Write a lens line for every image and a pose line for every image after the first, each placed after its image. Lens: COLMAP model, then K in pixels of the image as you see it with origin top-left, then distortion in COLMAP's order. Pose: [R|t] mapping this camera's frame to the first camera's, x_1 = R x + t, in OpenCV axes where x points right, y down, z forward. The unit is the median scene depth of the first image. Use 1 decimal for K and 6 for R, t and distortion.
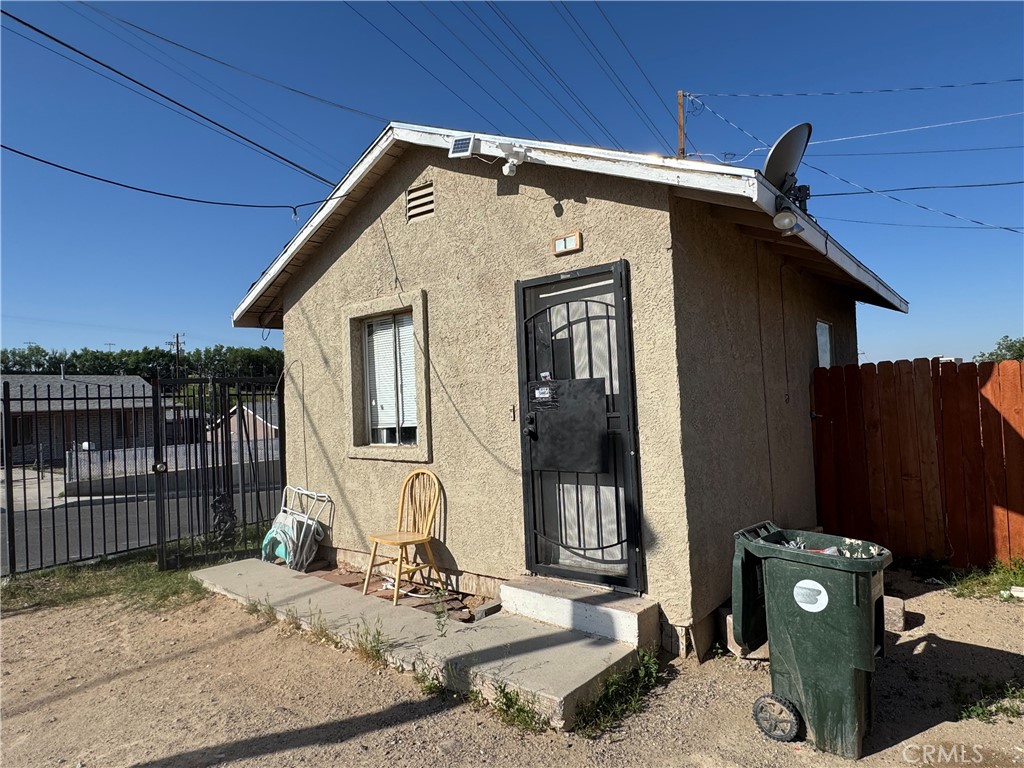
lens RADIAL K [[603.6, 0, 509.5], [0, 603.6, 383.9], [0, 0, 1]] dist [-0.004932, 0.000637]
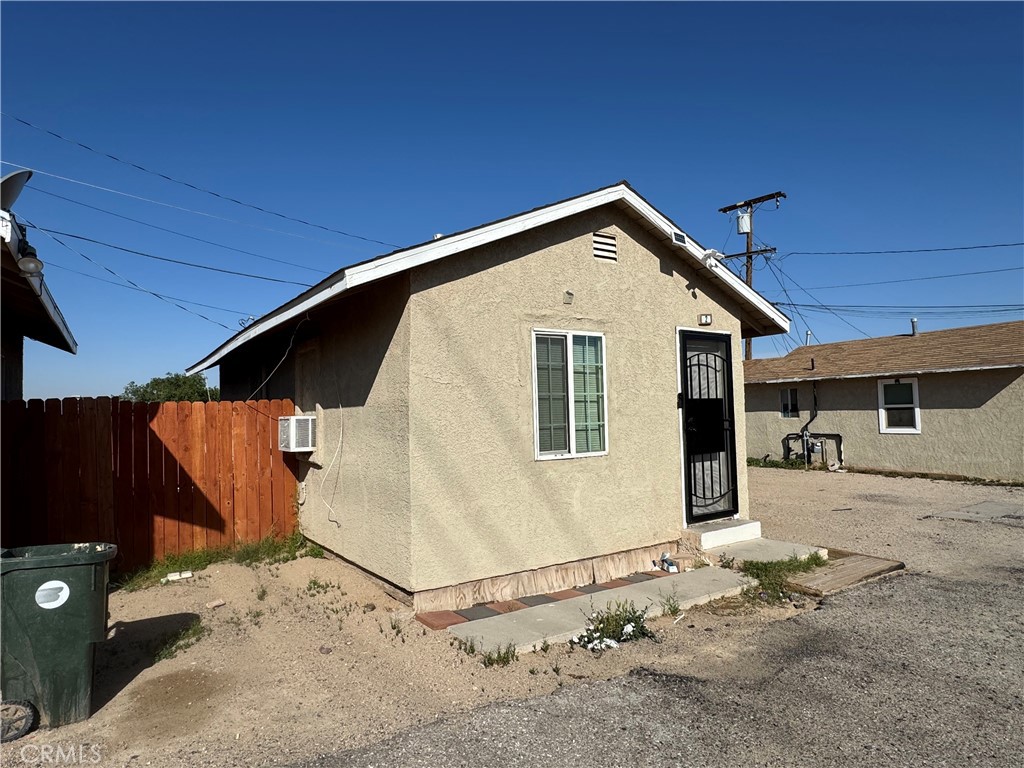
lens RADIAL K [[603.6, 0, 511.7], [0, 603.6, 386.7], [0, 0, 1]] dist [-0.004932, 0.000637]
pose [[0.304481, 0.066419, 0.950200, -0.236447], [-0.005724, 0.997676, -0.067903, 0.016690], [-0.952501, 0.015237, 0.304154, -0.133097]]
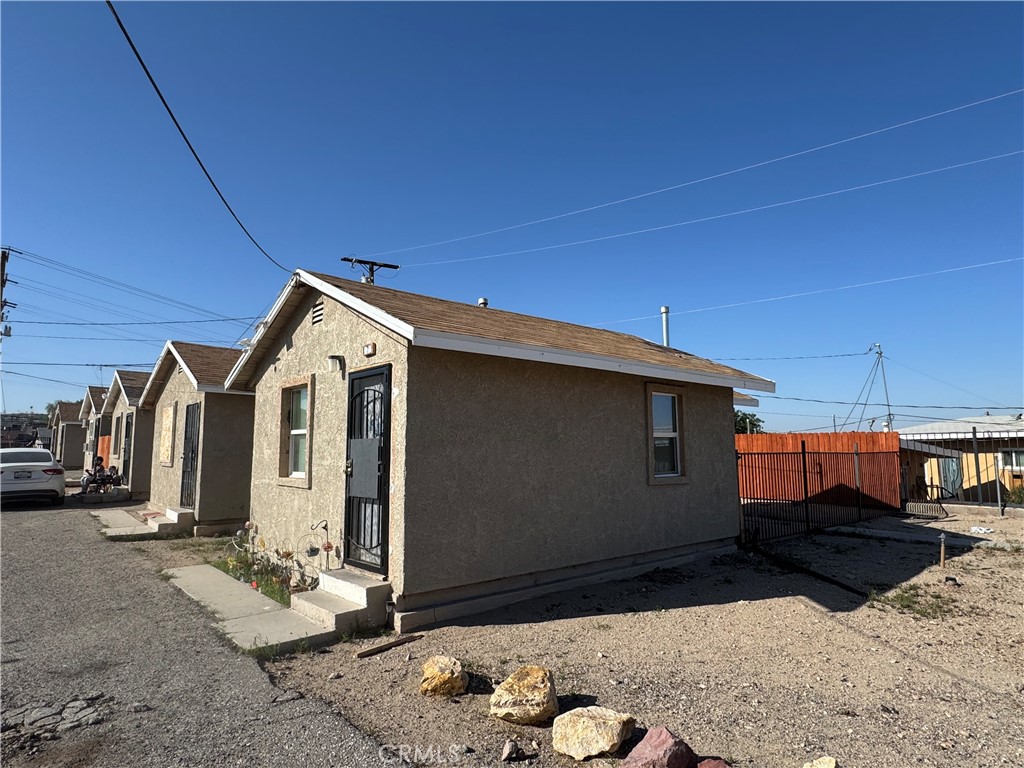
lens RADIAL K [[603.6, 0, 509.4], [0, 603.6, 382.9], [0, 0, 1]] dist [-0.004932, 0.000637]
pose [[0.980952, 0.017779, -0.193435, 0.739728], [-0.032898, 0.996623, -0.075231, -0.040840], [0.191444, 0.080162, 0.978225, -0.435052]]
